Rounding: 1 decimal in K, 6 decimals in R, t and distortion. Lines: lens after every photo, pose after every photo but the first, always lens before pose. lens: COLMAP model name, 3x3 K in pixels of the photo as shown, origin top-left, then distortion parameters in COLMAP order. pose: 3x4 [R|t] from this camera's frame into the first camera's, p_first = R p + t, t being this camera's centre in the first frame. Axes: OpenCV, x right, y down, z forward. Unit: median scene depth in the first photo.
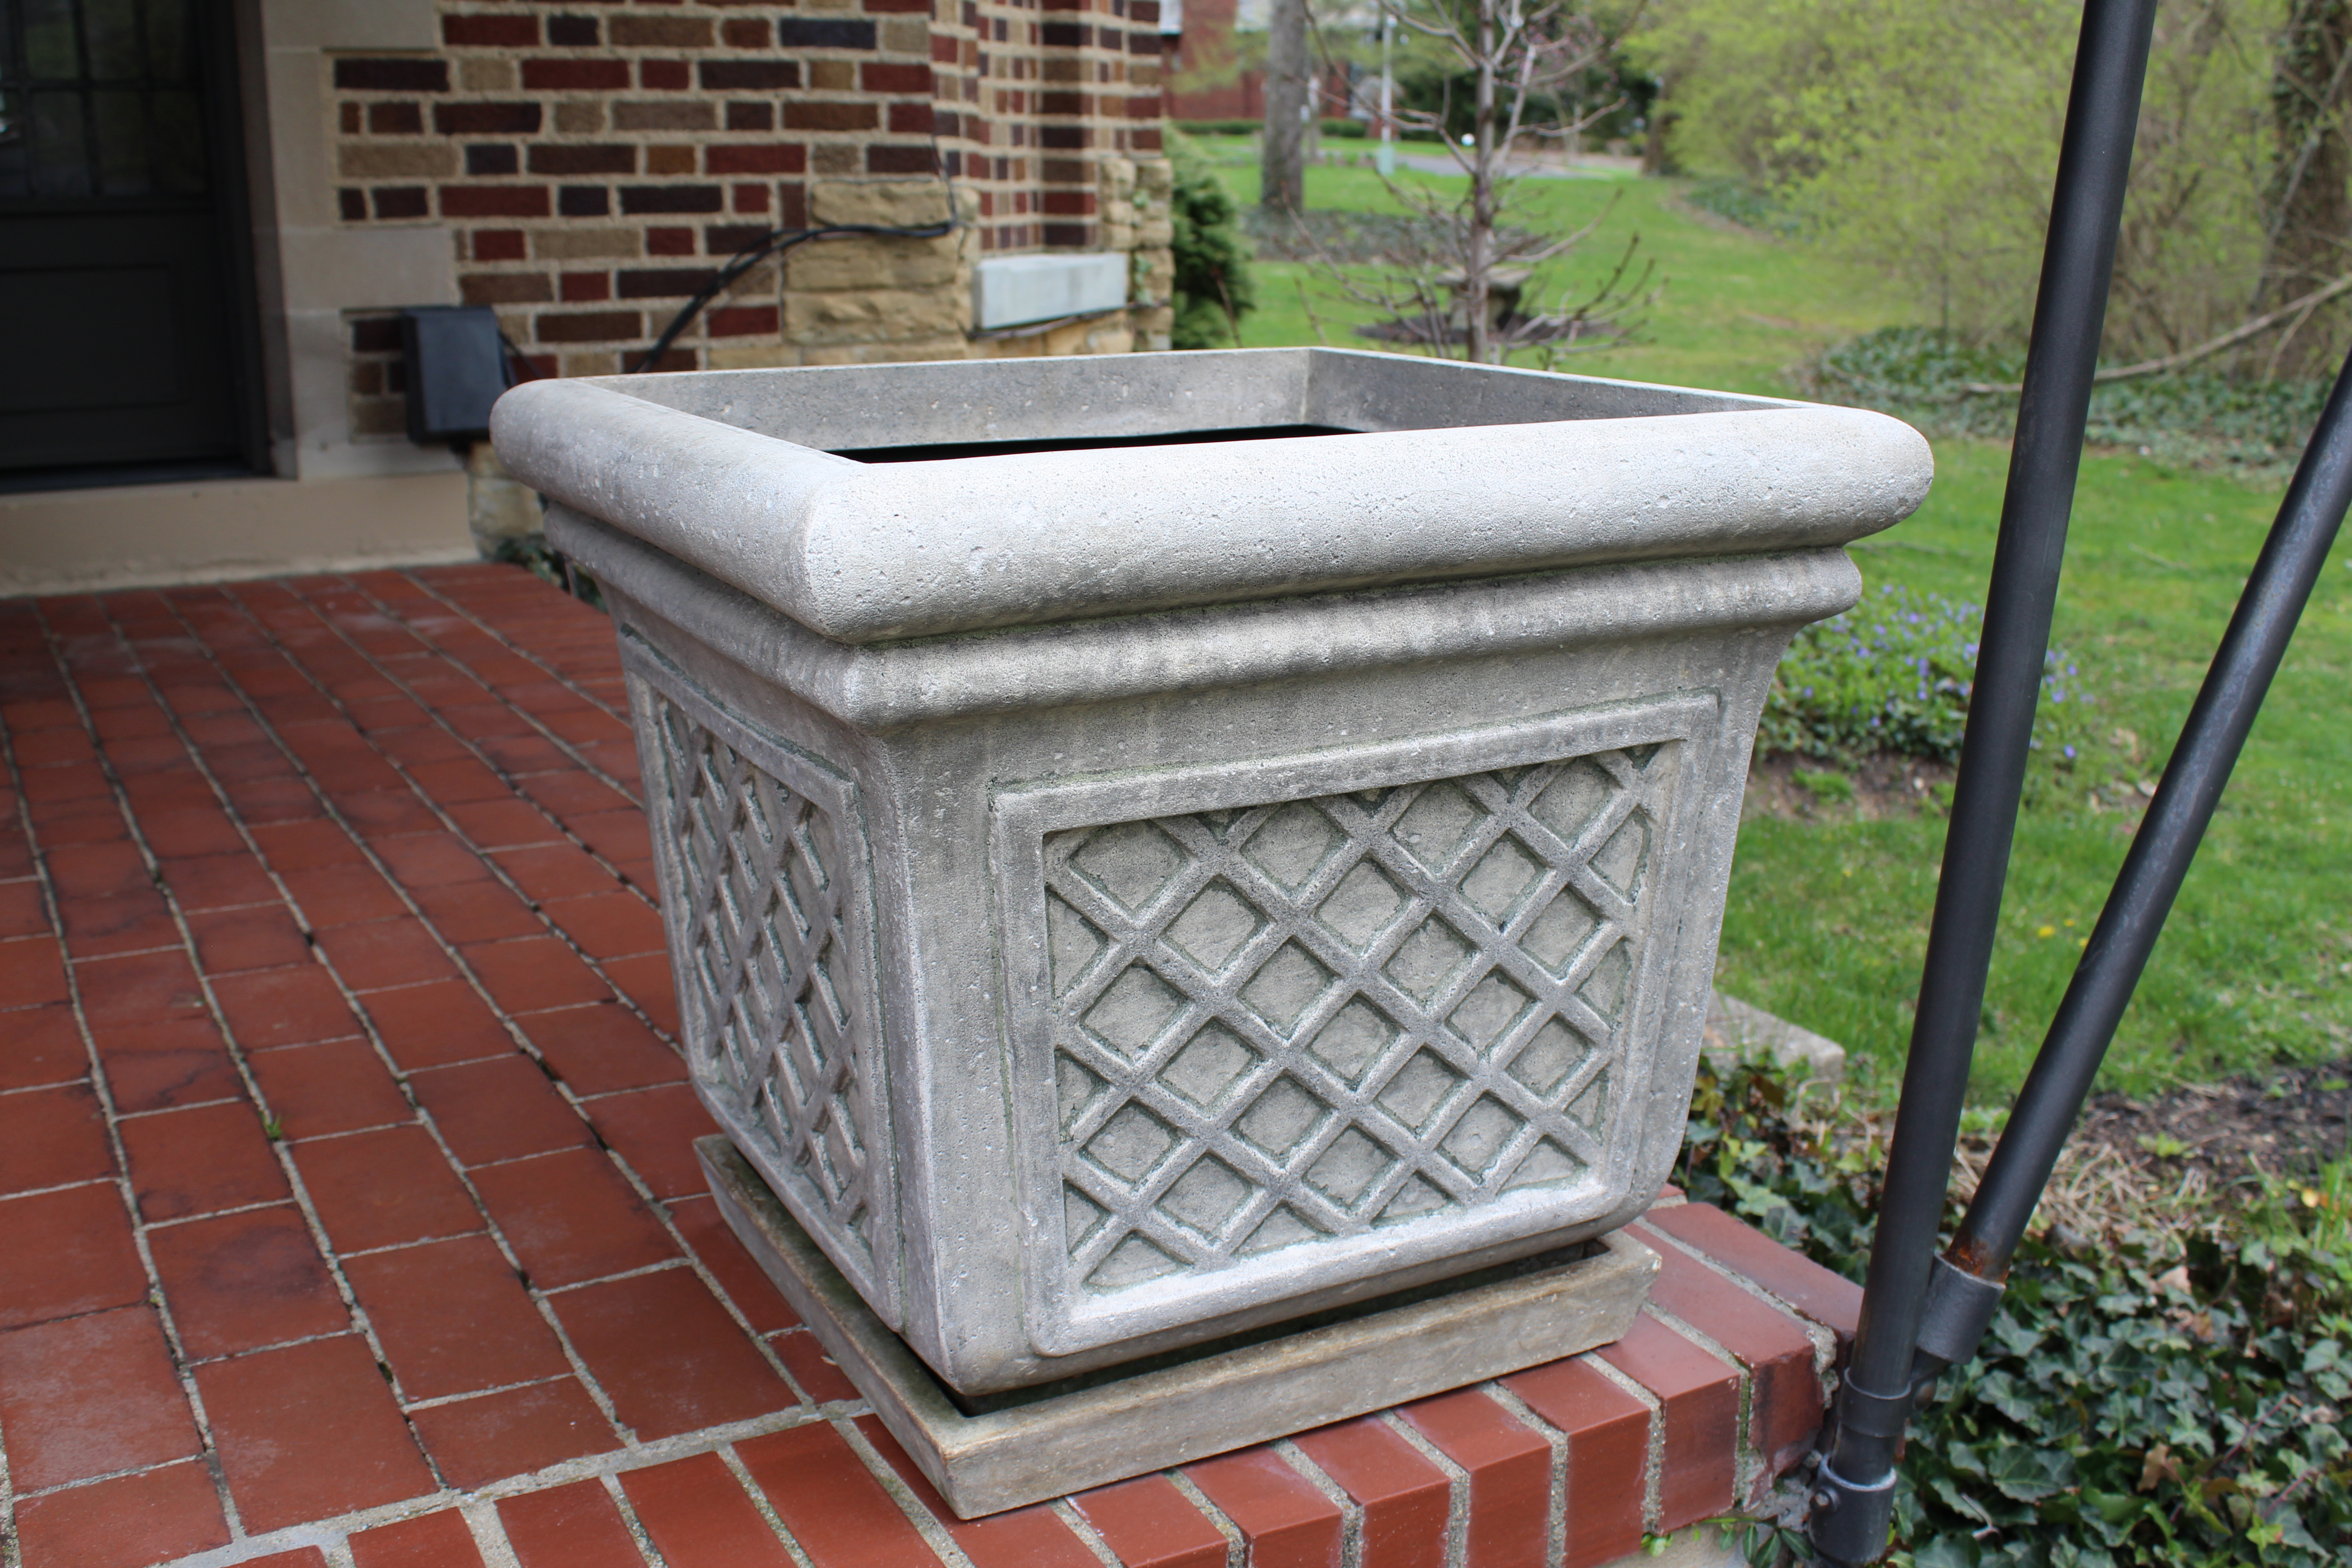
lens RADIAL K [[2408.0, 0, 1176.0], [0, 2408.0, 784.0], [0, 0, 1]] dist [-0.153995, 0.220732]
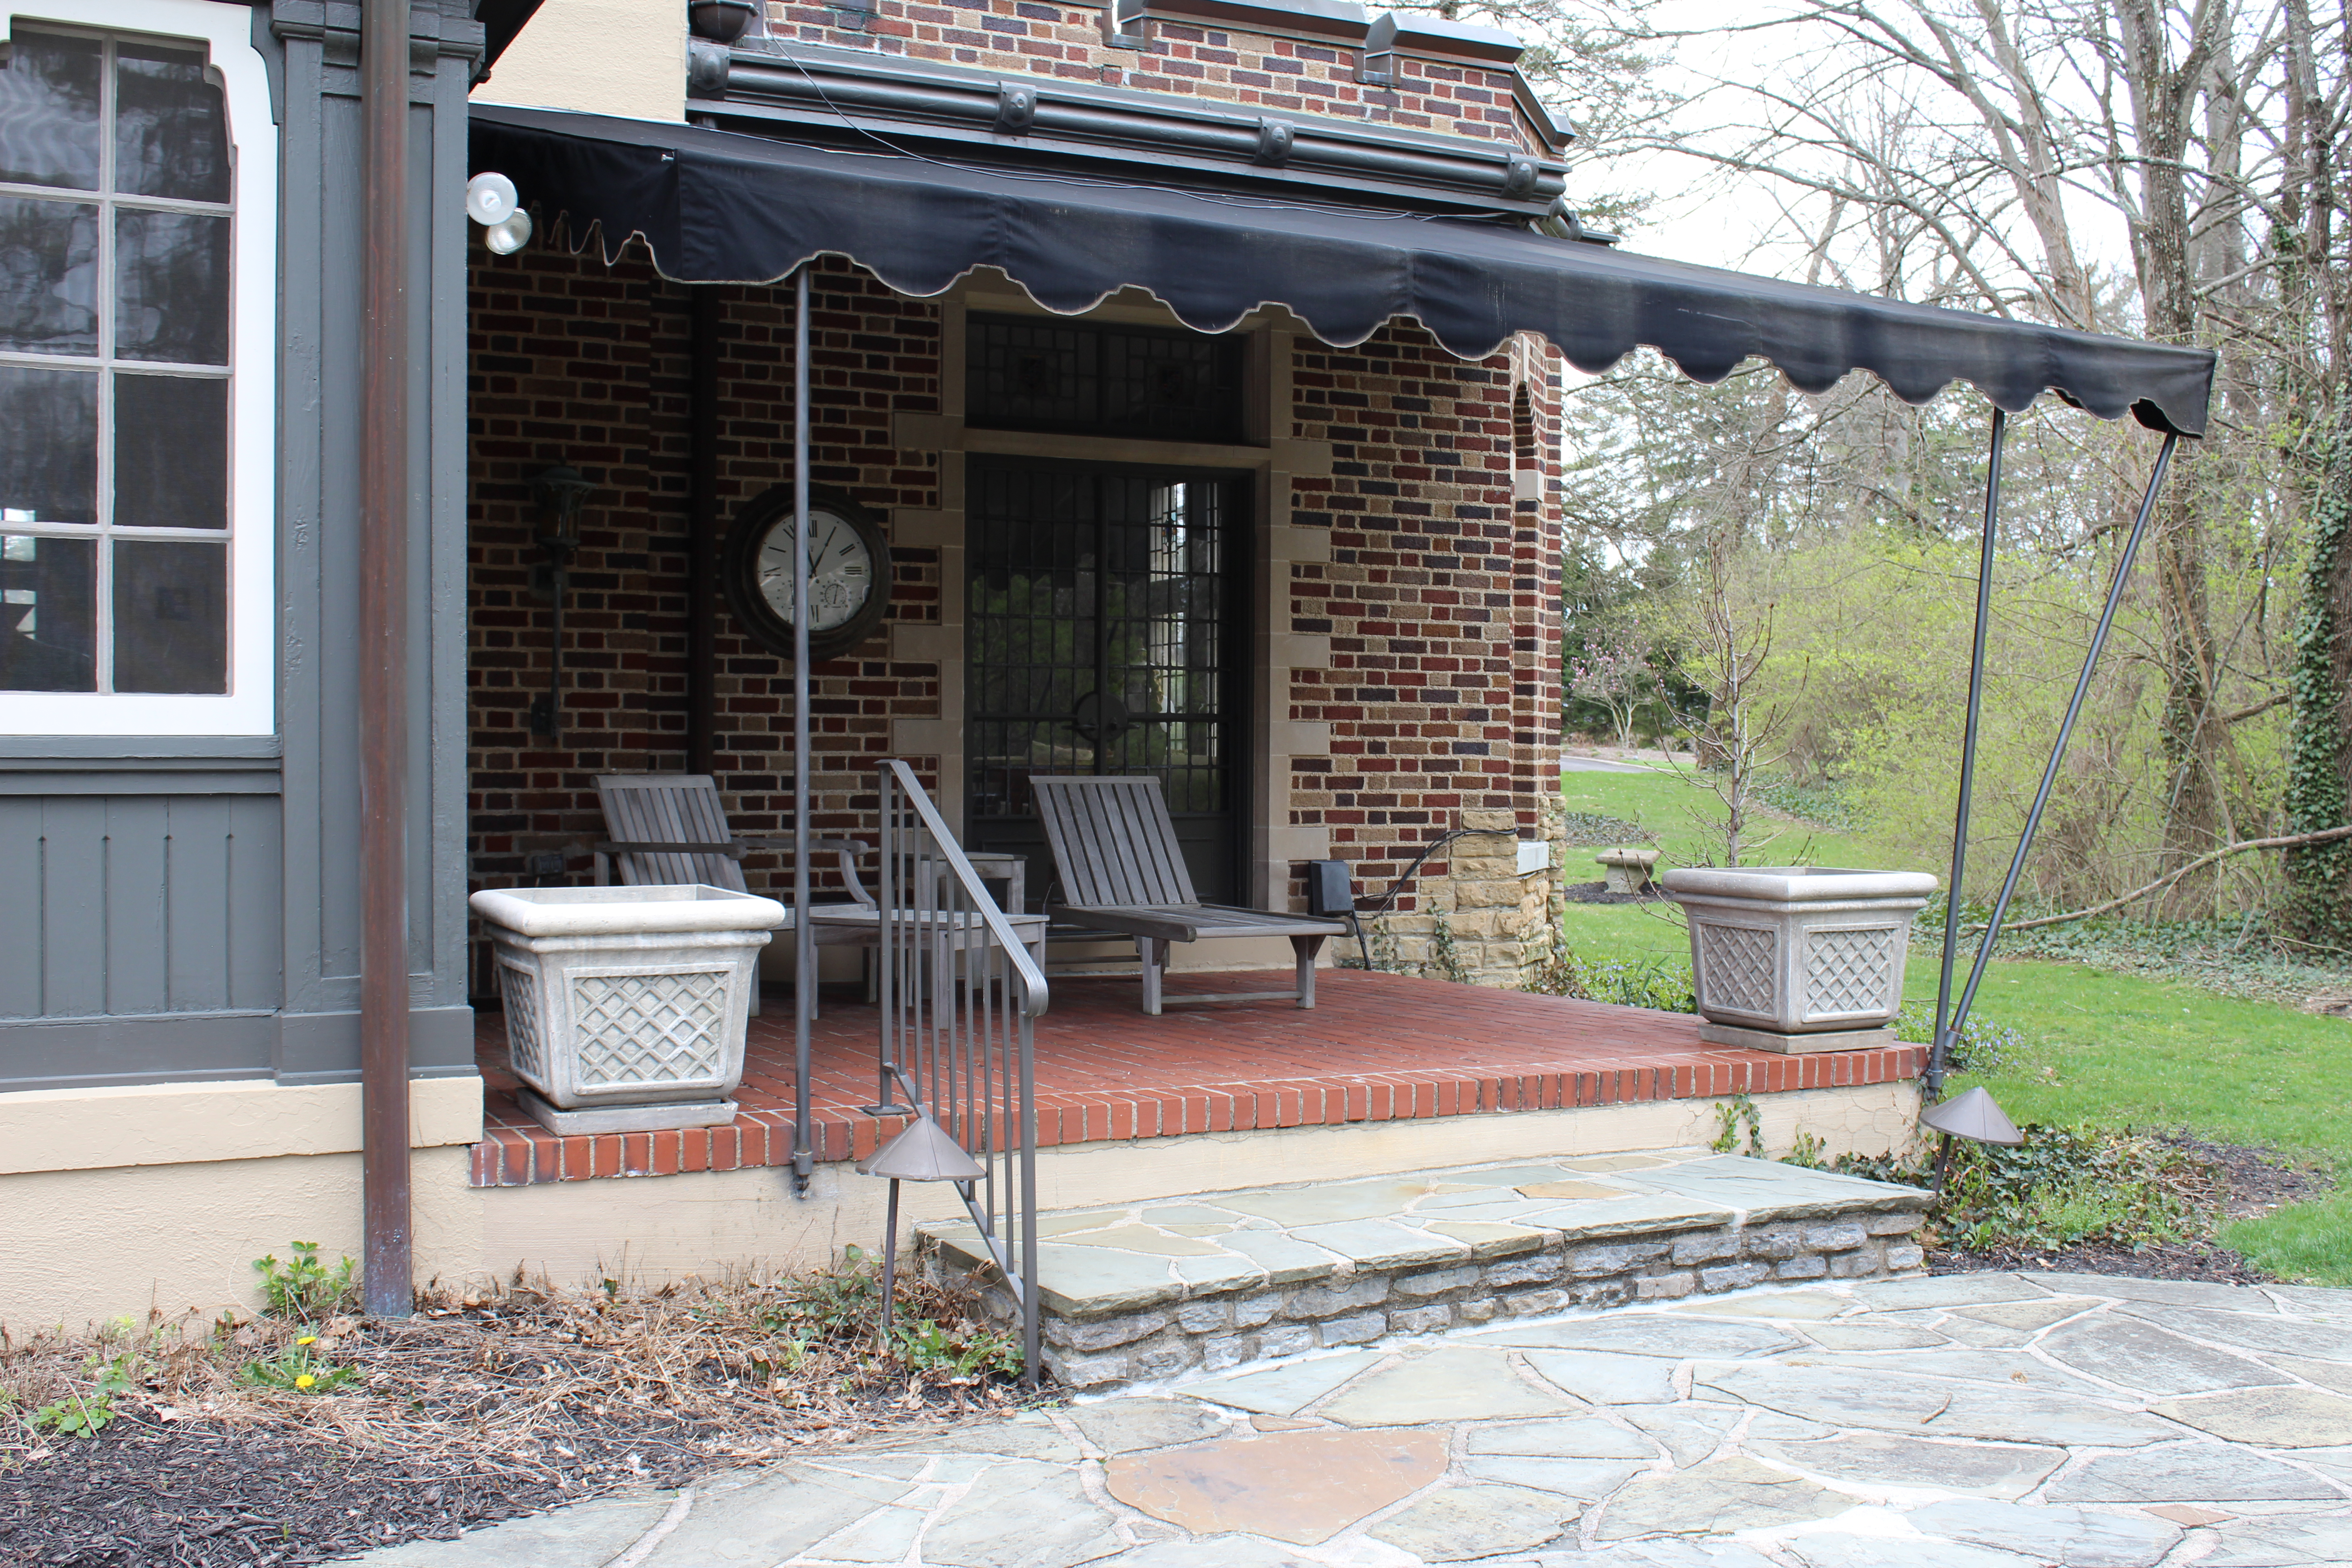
lens RADIAL K [[2408.0, 0, 1176.0], [0, 2408.0, 784.0], [0, 0, 1]] dist [-0.153995, 0.220732]
pose [[0.999844, 0.010148, -0.014436, -0.411038], [-0.013275, 0.971555, -0.236442, 0.288583], [0.011626, 0.236597, 0.971538, -1.327092]]
